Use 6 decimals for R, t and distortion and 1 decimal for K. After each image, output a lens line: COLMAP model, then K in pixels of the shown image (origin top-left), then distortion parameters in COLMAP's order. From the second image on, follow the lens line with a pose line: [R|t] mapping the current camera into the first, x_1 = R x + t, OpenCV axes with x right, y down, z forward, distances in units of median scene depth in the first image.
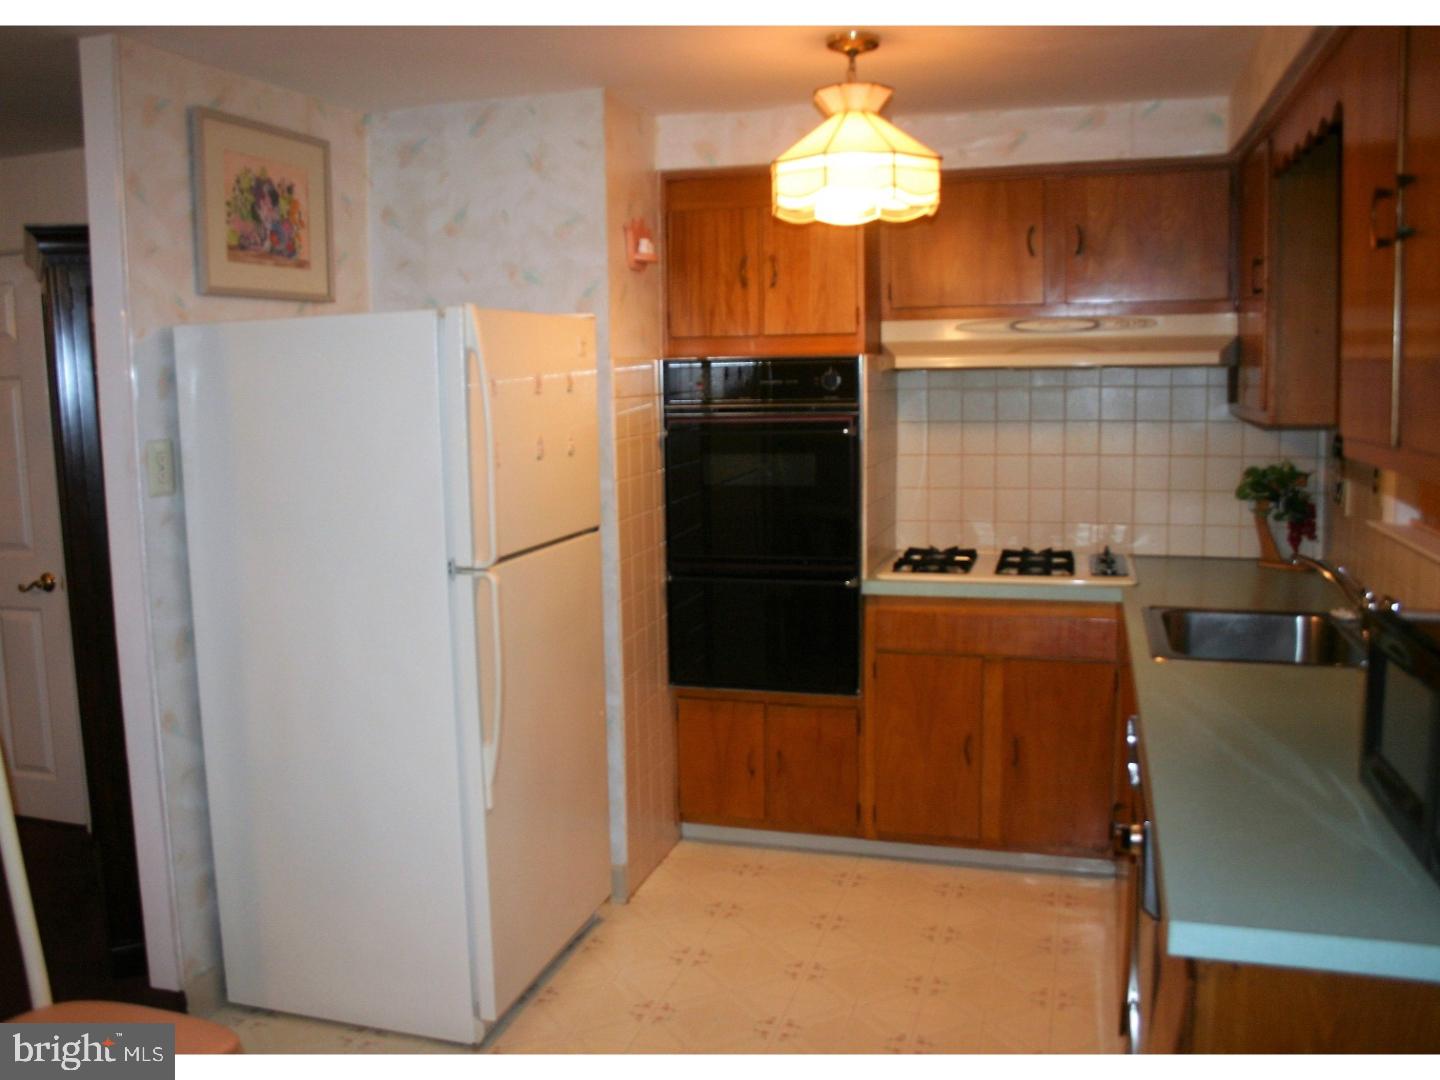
lens RADIAL K [[1328.9, 0, 720.0], [0, 1328.9, 540.0], [0, 0, 1]] dist [-0.146574, 0.212369]
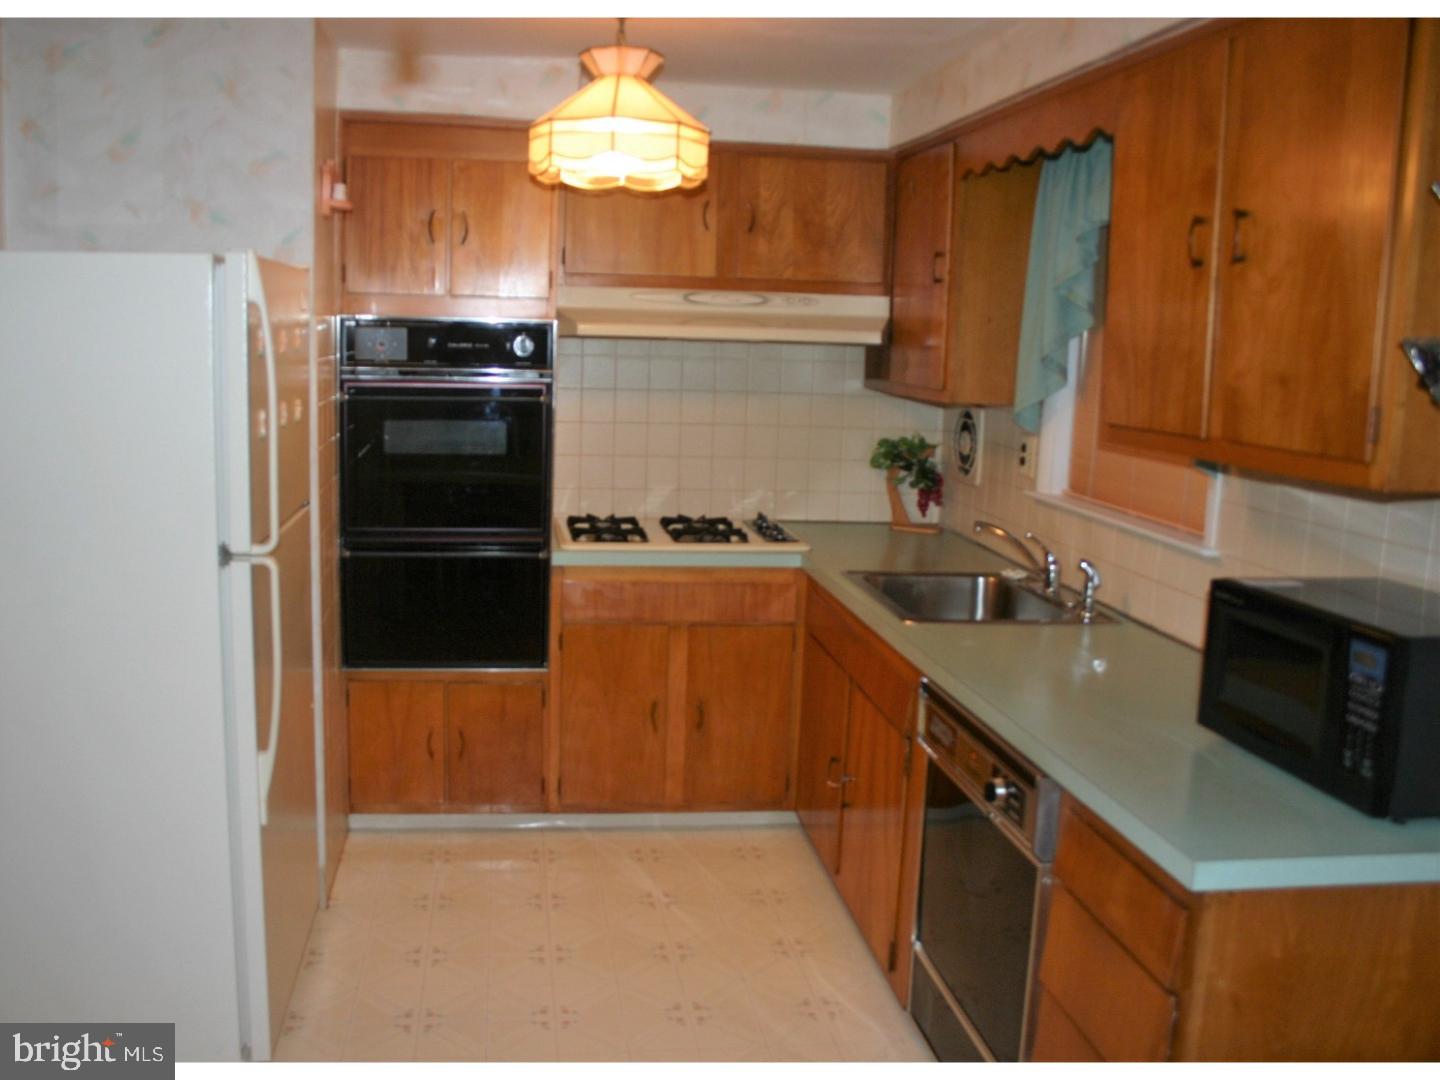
lens RADIAL K [[1328.9, 0, 720.0], [0, 1328.9, 540.0], [0, 0, 1]] dist [-0.146574, 0.212369]
pose [[0.904593, -0.020771, 0.425771, -0.196931], [0.006253, 0.999351, 0.035468, -0.012047], [-0.426231, -0.029422, 0.904136, 0.061541]]
